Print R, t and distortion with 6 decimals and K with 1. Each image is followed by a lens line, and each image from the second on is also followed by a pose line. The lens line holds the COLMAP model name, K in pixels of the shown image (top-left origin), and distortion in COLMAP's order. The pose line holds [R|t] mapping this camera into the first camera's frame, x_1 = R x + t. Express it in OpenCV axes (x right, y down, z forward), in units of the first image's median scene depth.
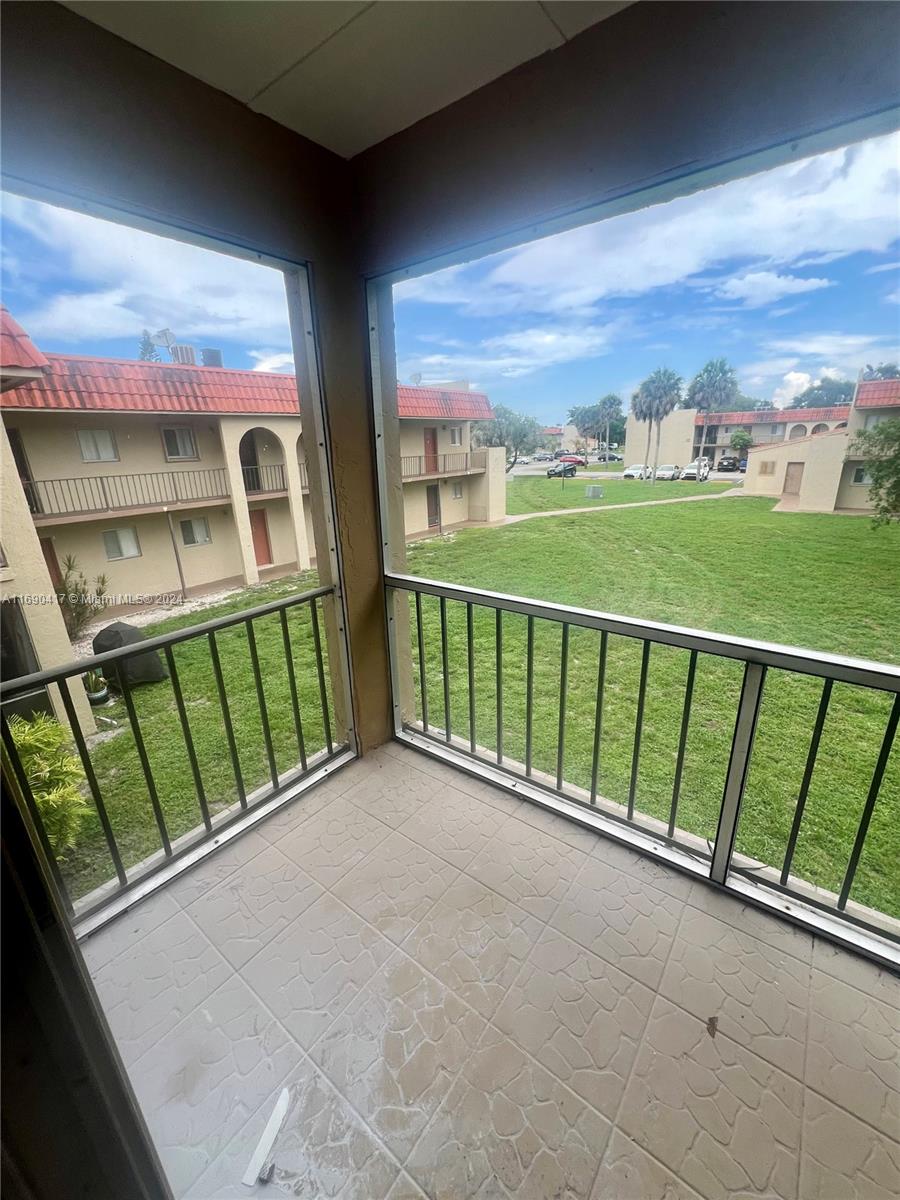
lens RADIAL K [[483.7, 0, 452.4], [0, 483.7, 599.2], [0, 0, 1]] dist [-0.002148, 0.000688]
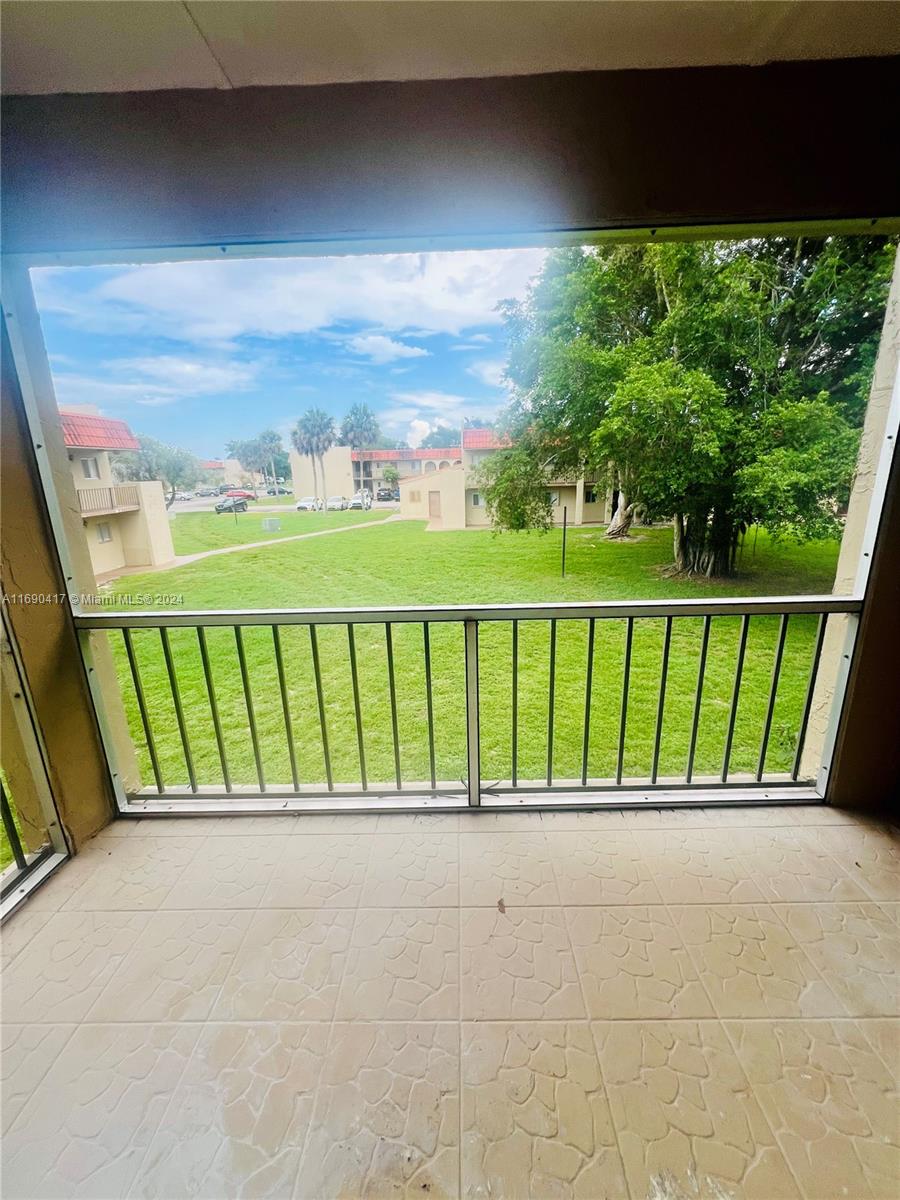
lens RADIAL K [[483.7, 0, 455.1], [0, 483.7, 599.0], [0, 0, 1]] dist [-0.002148, 0.000688]
pose [[0.797792, -0.150868, 0.583752, -0.008922], [0.189404, 0.981886, -0.005087, 0.004232], [-0.572411, 0.114623, 0.811916, -0.002305]]
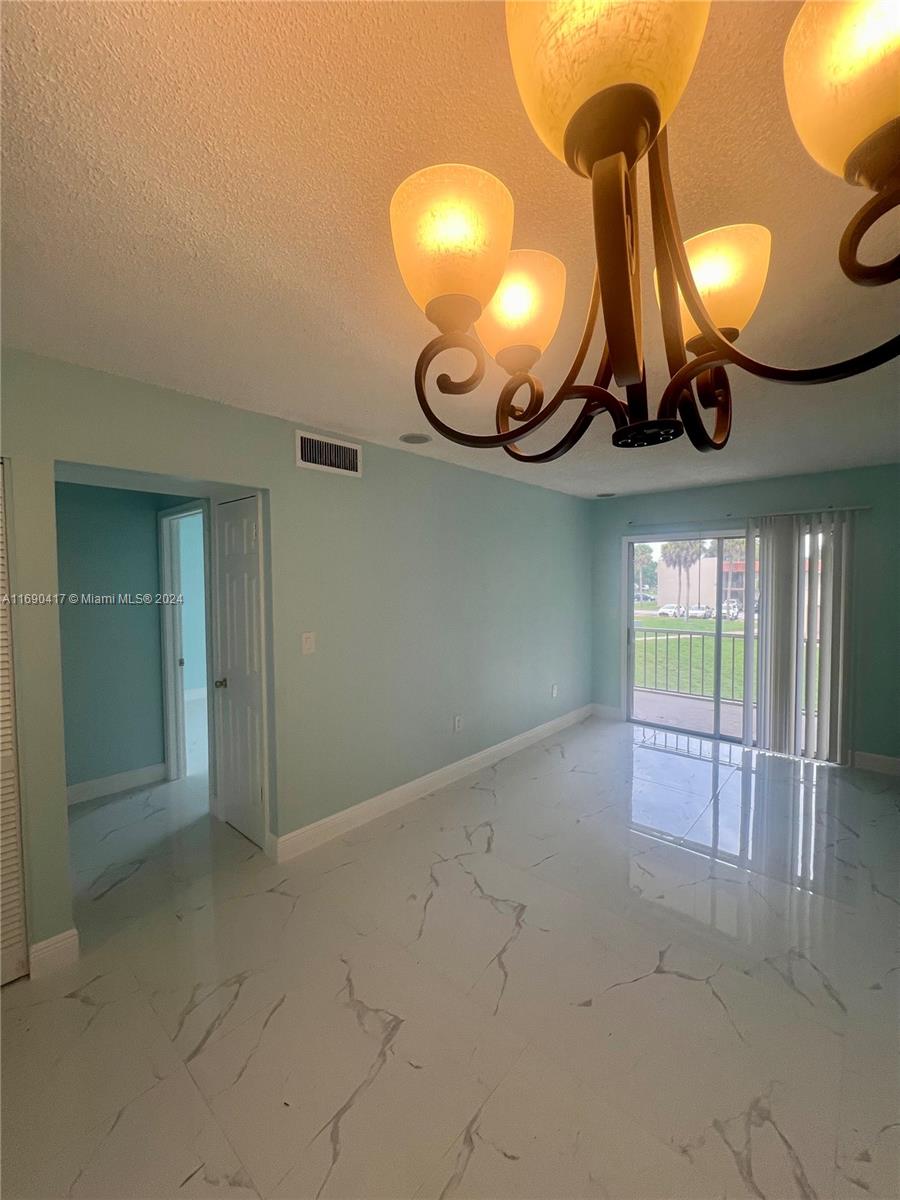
lens RADIAL K [[482.0, 0, 453.8], [0, 482.0, 601.8], [0, 0, 1]] dist [-0.002597, 0.001093]
pose [[0.997359, 0.028194, -0.066939, -0.061947], [-0.044890, 0.963773, -0.262919, 0.045694], [0.057101, 0.265229, 0.962493, -0.145307]]
